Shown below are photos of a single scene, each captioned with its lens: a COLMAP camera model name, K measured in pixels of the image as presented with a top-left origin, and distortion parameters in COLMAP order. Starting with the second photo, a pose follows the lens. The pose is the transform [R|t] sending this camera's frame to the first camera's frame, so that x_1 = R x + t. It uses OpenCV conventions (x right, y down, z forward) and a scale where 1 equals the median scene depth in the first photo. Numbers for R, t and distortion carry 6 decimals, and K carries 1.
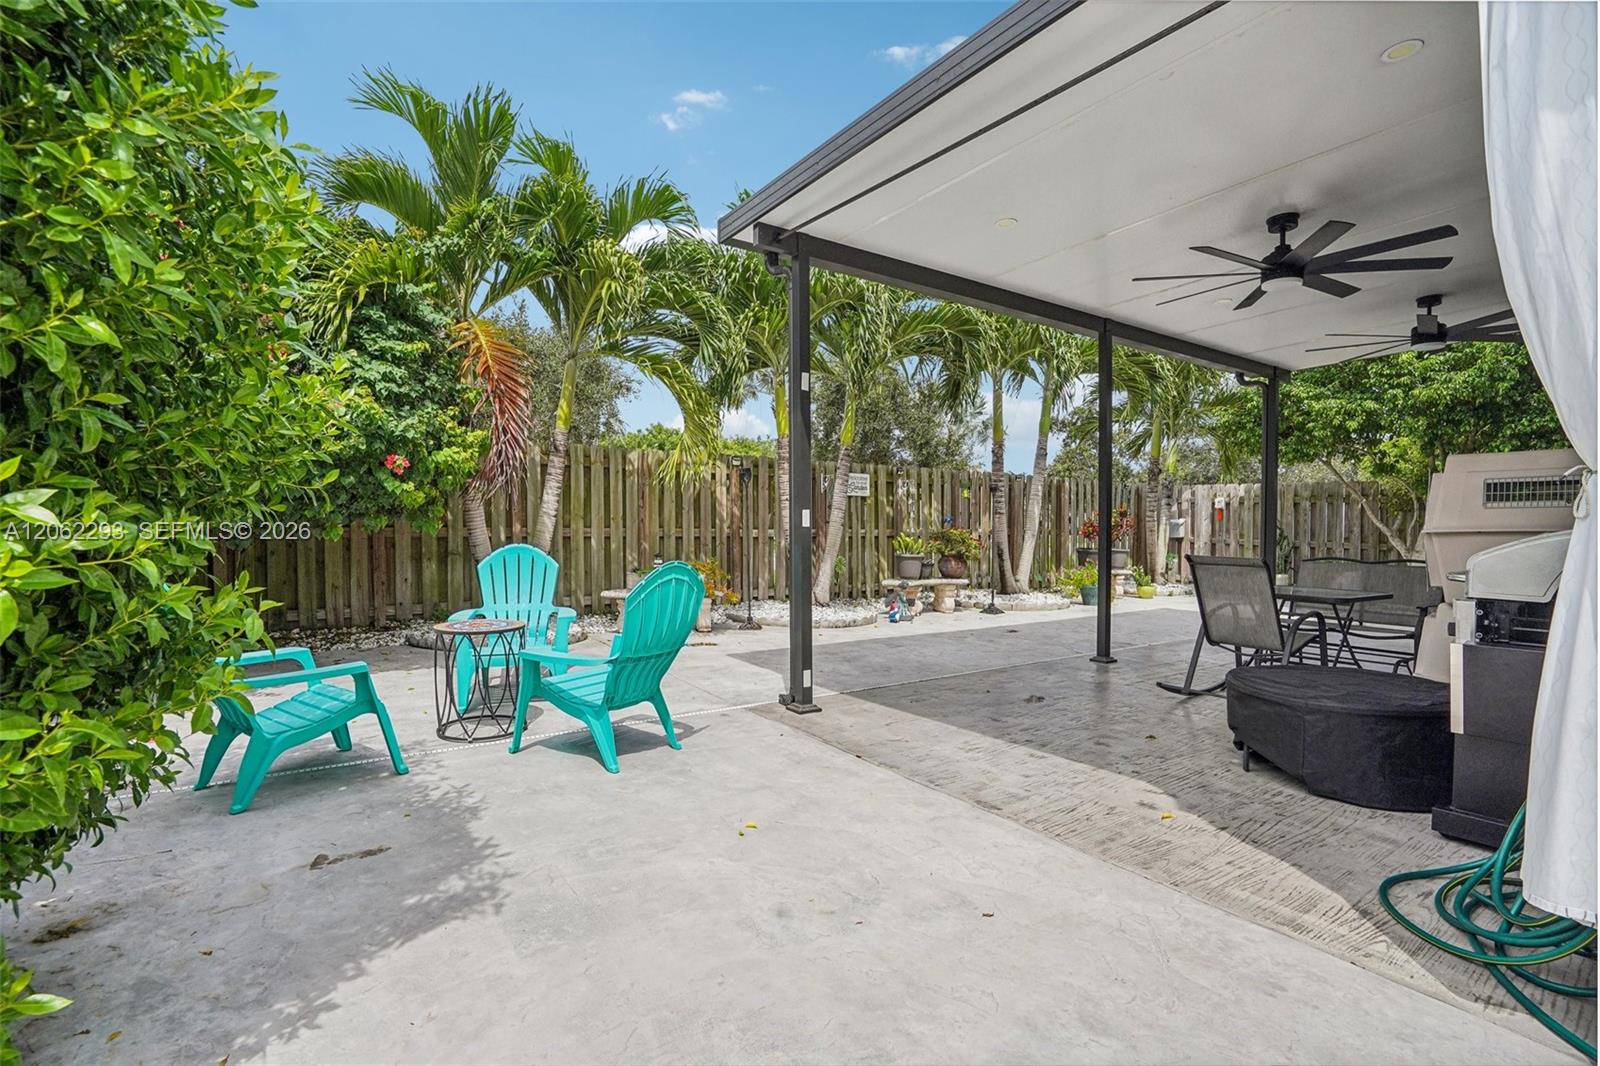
lens RADIAL K [[741.2, 0, 807.4], [0, 741.2, 532.4], [0, 0, 1]] dist [-0.030119, 0.001610]
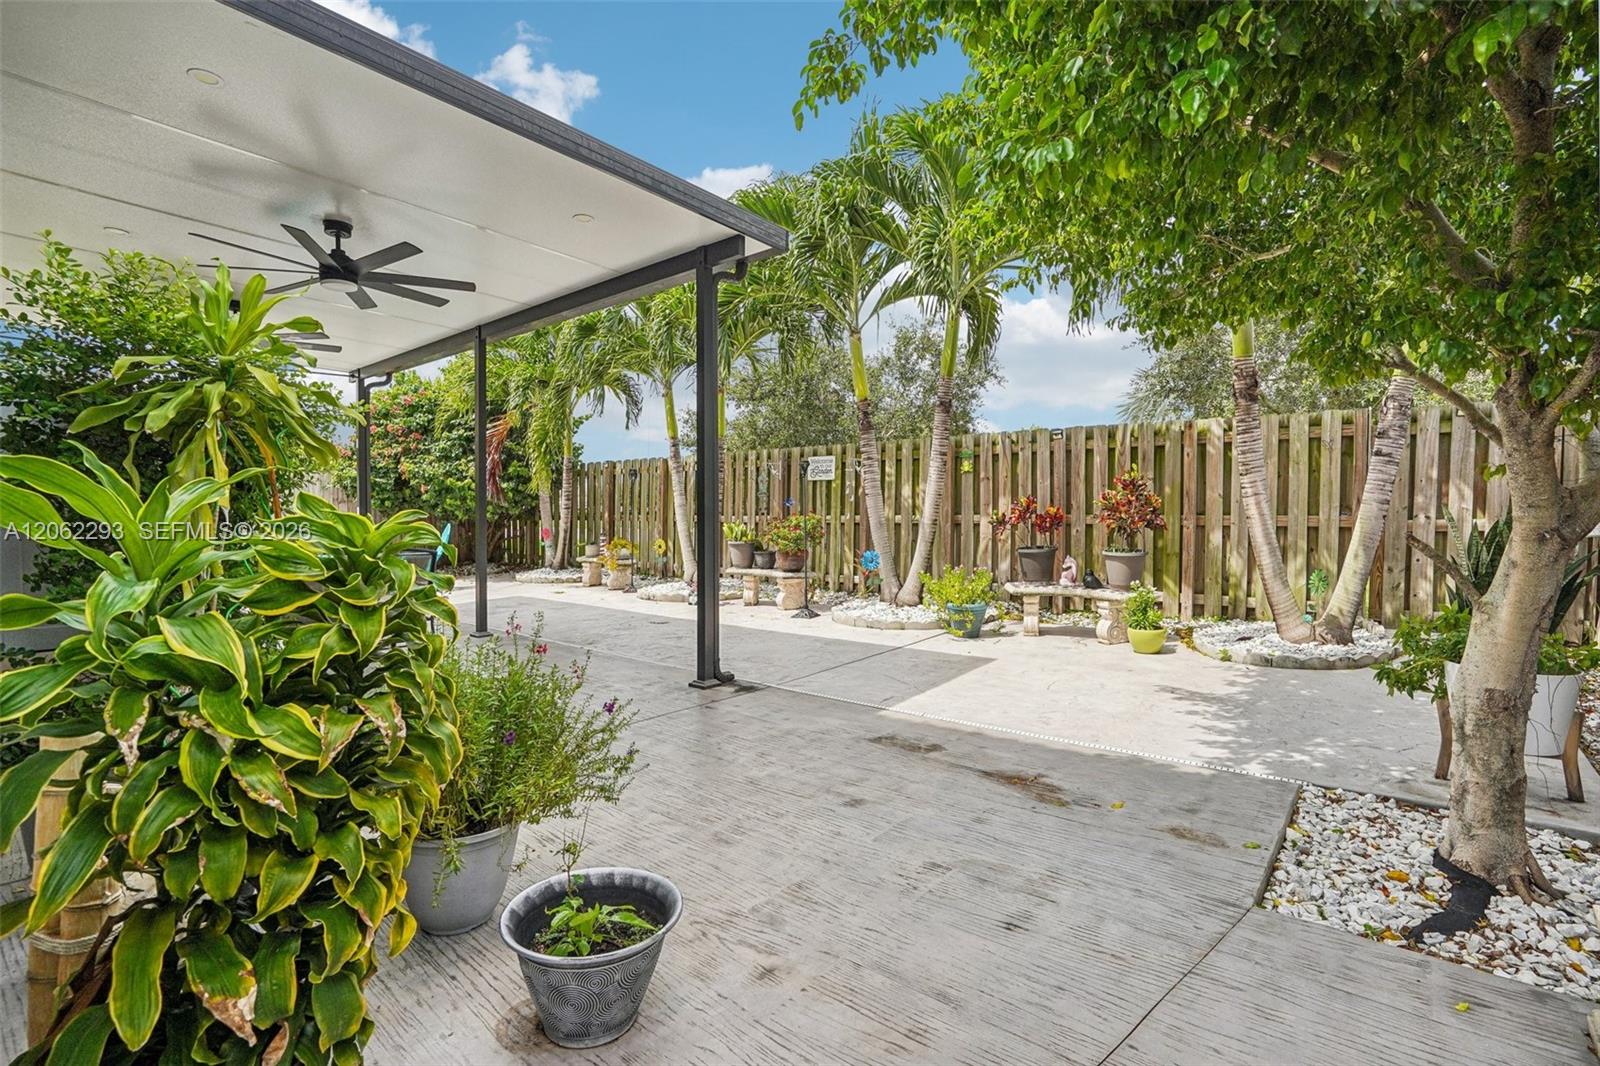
lens RADIAL K [[741.2, 0, 750.2], [0, 741.2, 528.0], [0, 0, 1]] dist [-0.030119, 0.001610]
pose [[0.246028, 0.014969, -0.969147, 0.960146], [-0.003917, 0.999888, 0.014449, -0.001766], [0.969255, 0.000241, 0.246059, 0.680940]]
